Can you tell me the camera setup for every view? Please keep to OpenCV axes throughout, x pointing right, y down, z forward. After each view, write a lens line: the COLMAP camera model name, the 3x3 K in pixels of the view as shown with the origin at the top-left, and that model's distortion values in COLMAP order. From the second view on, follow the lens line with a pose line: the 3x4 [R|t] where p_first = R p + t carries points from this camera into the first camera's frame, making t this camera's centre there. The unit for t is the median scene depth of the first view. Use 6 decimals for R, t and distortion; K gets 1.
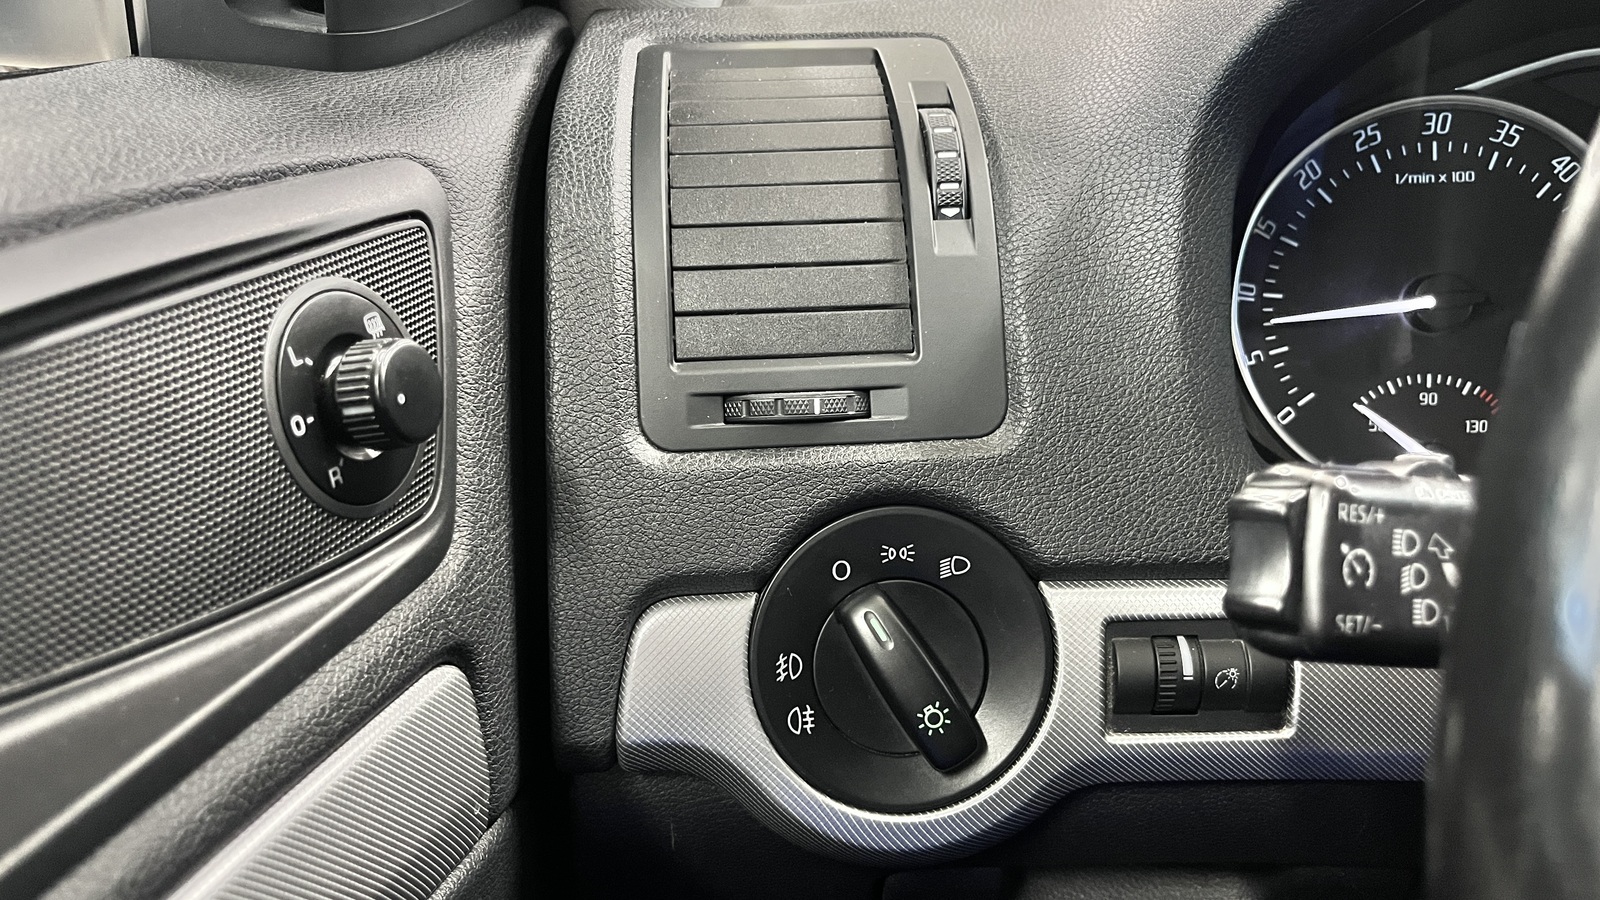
lens RADIAL K [[1247.3, 0, 800.0], [0, 1247.3, 450.0], [0, 0, 1]] dist [0.043448, -0.094912]
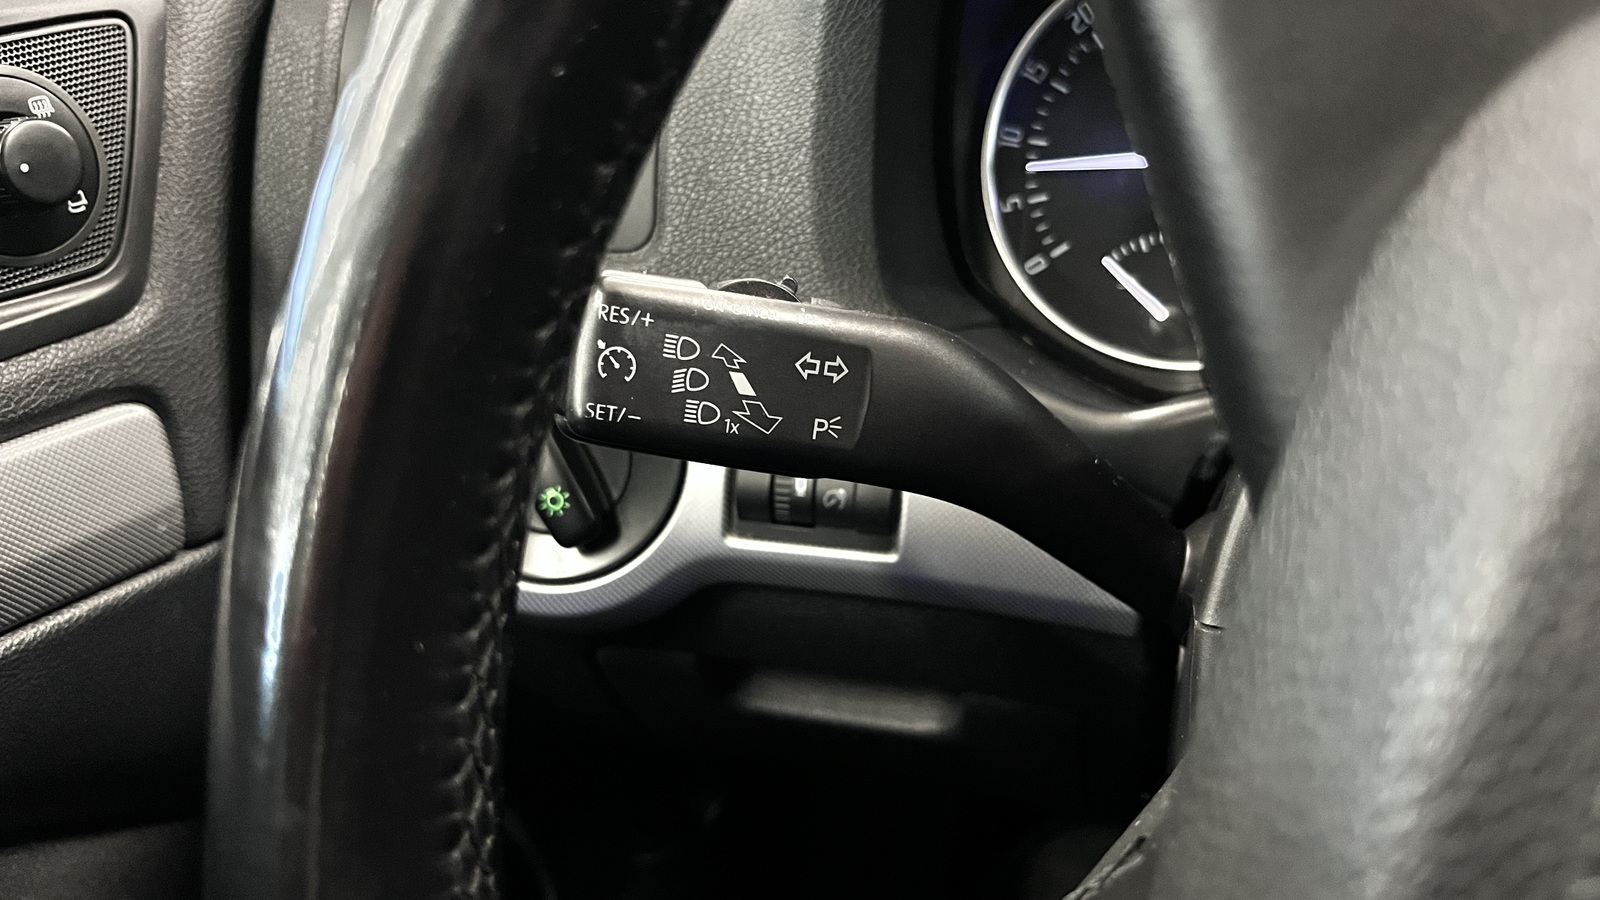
lens RADIAL K [[1247.3, 0, 800.0], [0, 1247.3, 450.0], [0, 0, 1]] dist [0.043448, -0.094912]
pose [[0.977164, 0.106616, -0.183804, 0.521399], [-0.083884, 0.988309, 0.127316, 0.009375], [0.195229, -0.108990, 0.974683, -0.040936]]
